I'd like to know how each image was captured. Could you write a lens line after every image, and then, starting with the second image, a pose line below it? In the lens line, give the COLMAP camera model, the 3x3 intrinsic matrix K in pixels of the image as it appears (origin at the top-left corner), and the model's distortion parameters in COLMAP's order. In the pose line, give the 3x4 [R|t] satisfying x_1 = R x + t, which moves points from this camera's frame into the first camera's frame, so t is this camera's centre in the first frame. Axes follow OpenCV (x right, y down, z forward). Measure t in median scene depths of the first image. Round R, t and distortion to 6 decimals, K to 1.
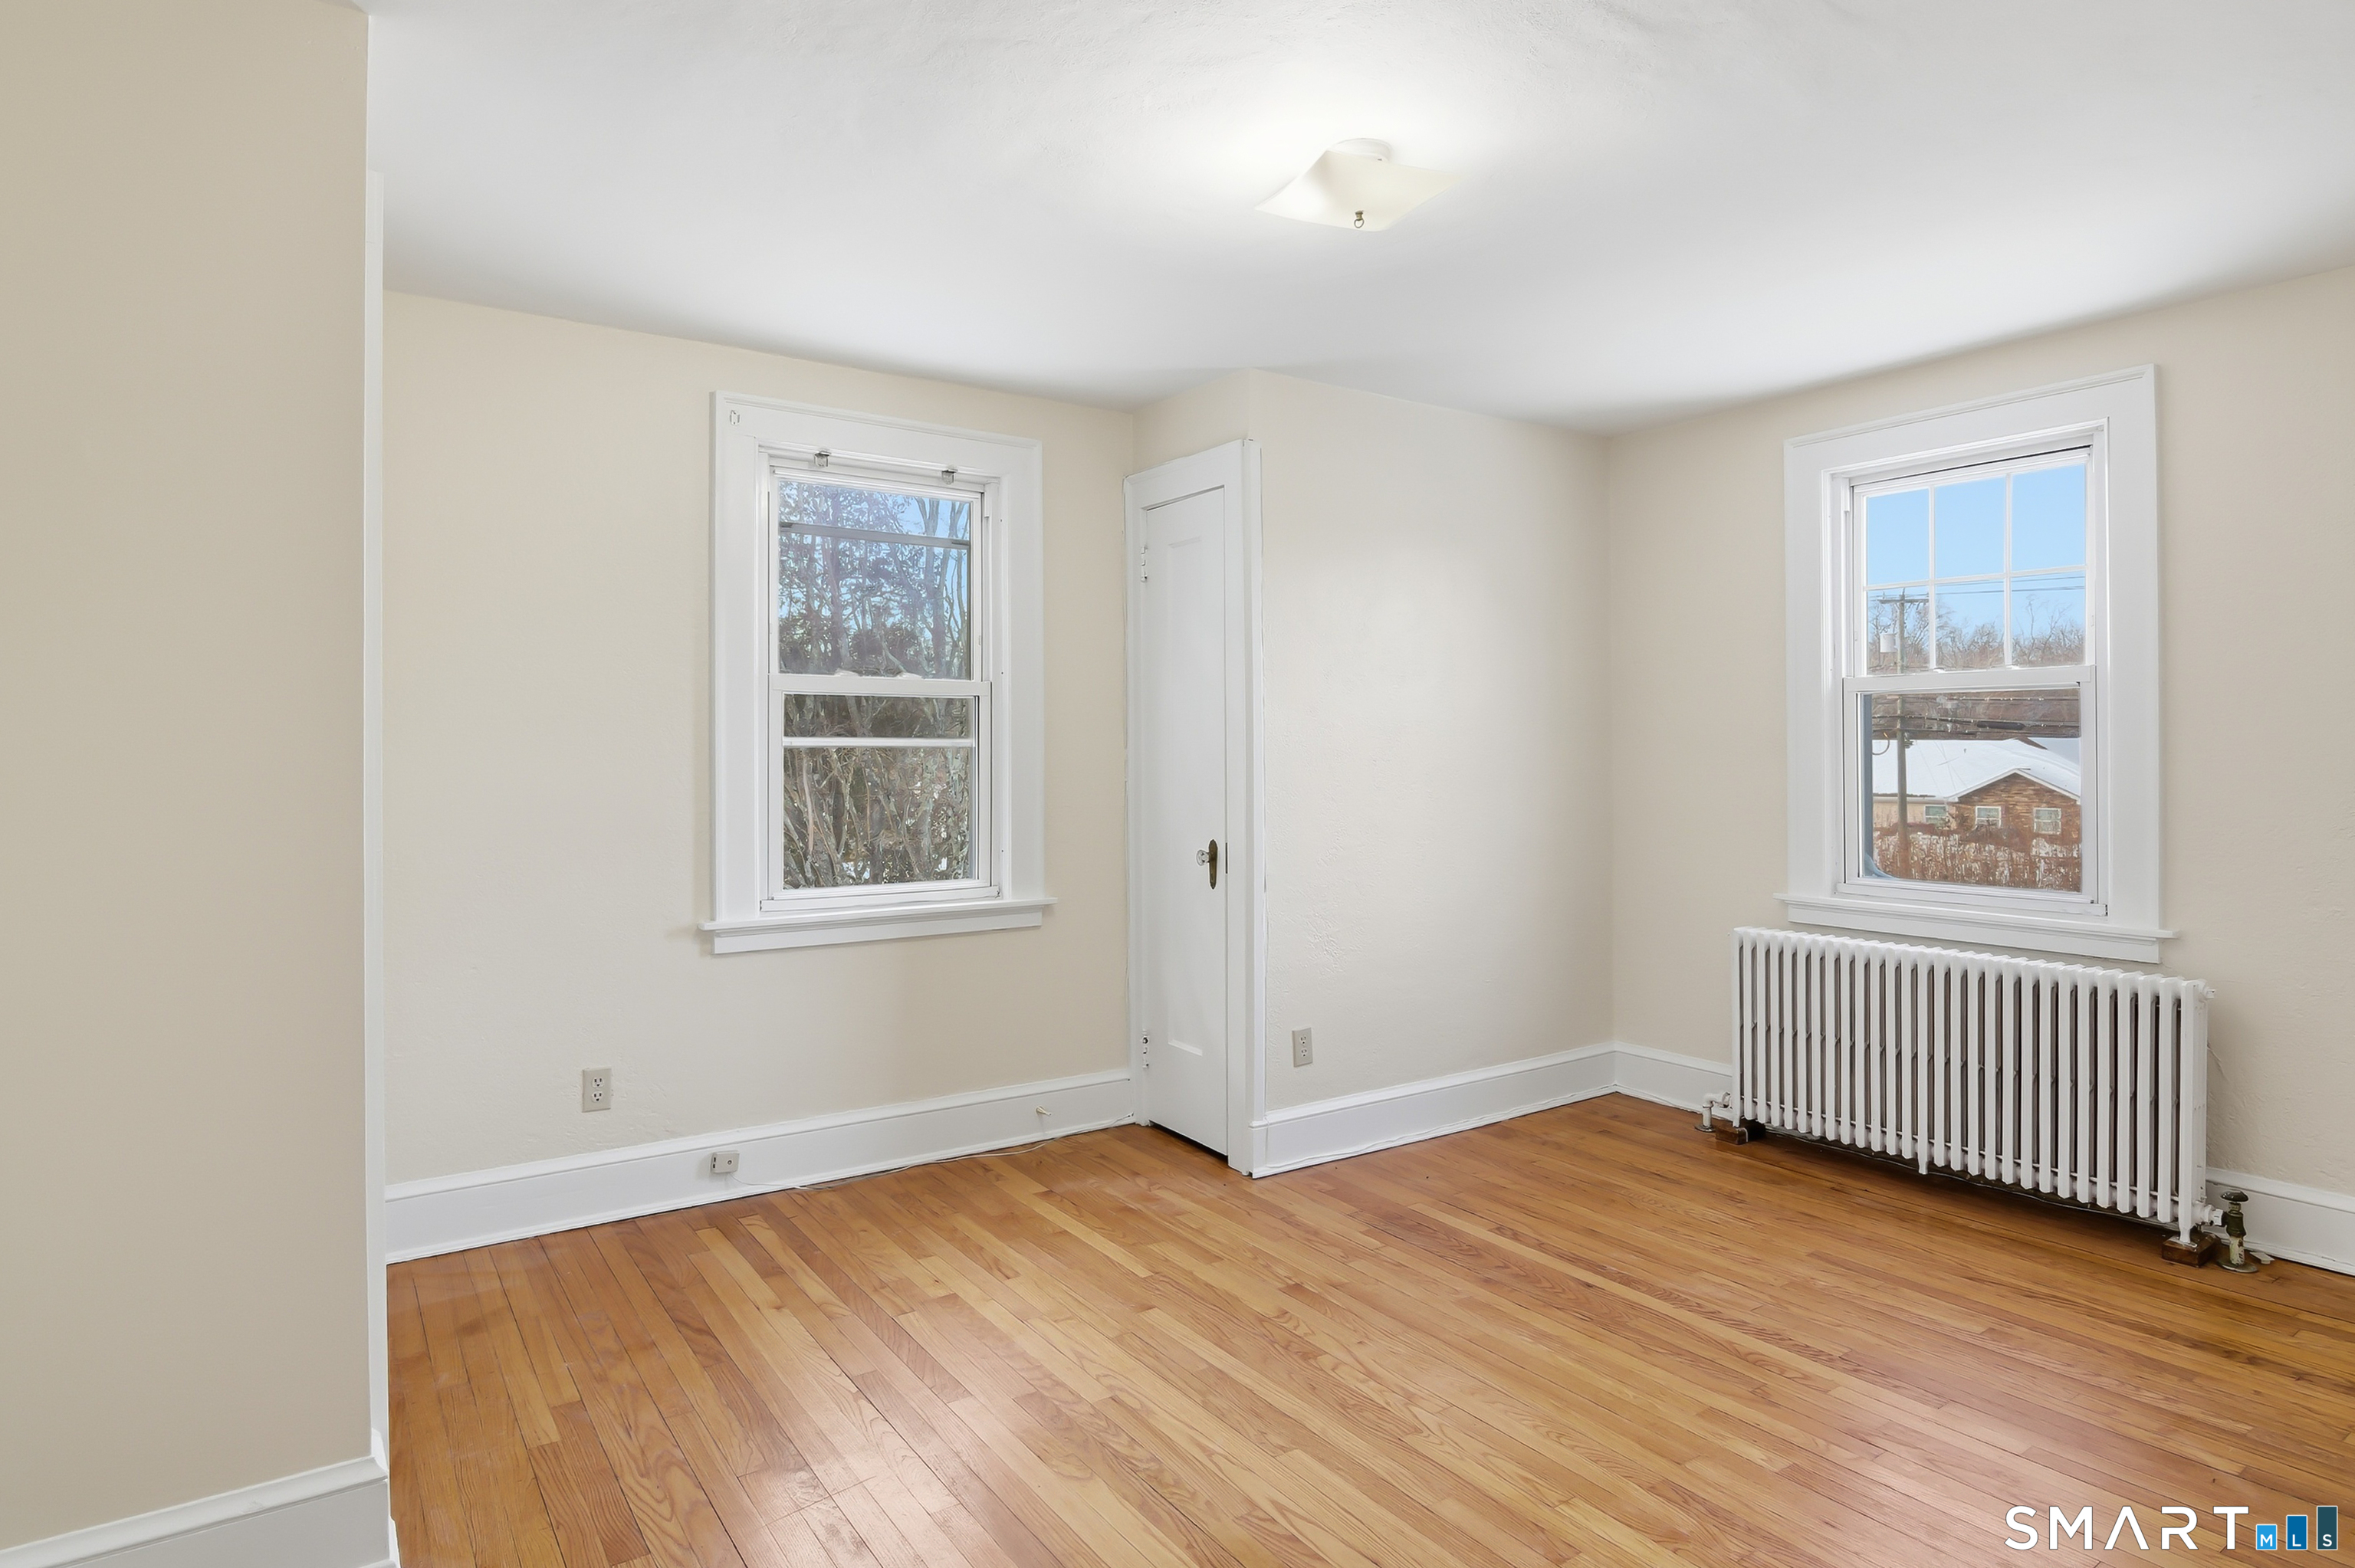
lens RADIAL K [[1313.2, 0, 1153.5], [0, 1313.2, 767.6], [0, 0, 1]] dist [-0.002277, -0.014229]
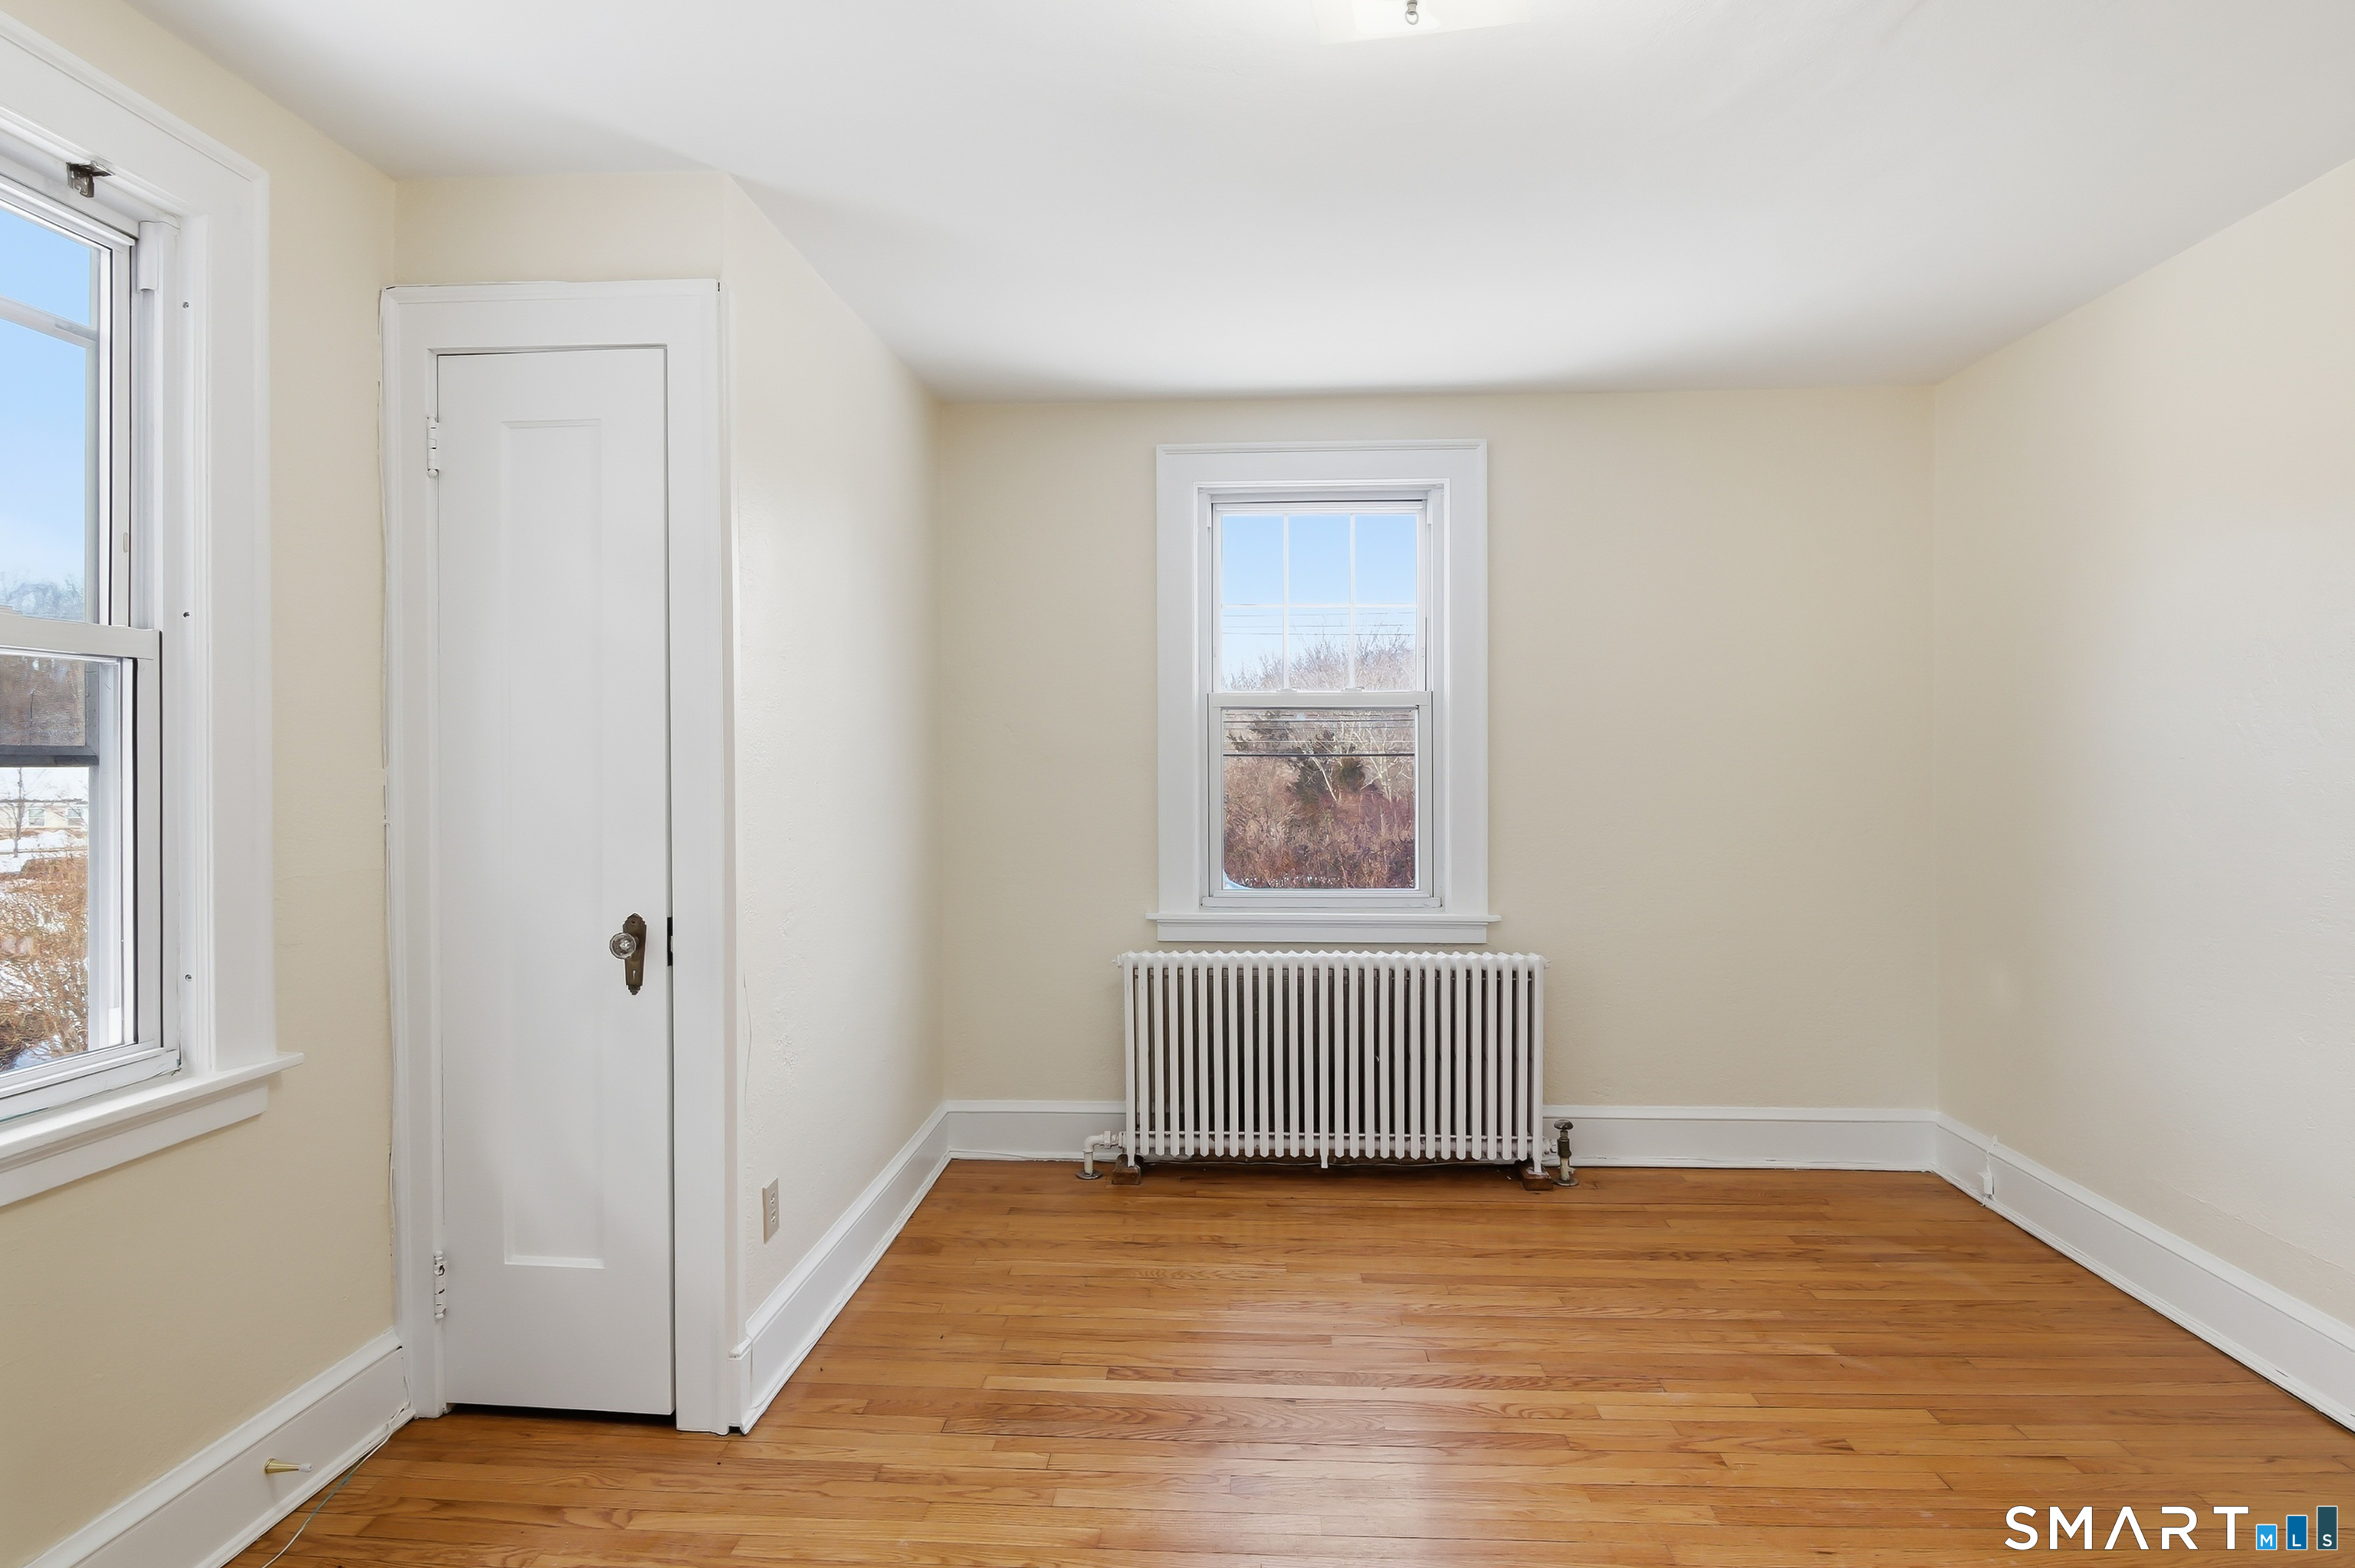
lens RADIAL K [[1313.2, 0, 1171.3], [0, 1313.2, 771.6], [0, 0, 1]] dist [-0.002277, -0.014229]
pose [[0.592249, -0.009301, 0.805702, -0.323081], [0.010751, 0.999936, 0.003640, -0.012546], [-0.805684, 0.006506, 0.592310, 0.459966]]
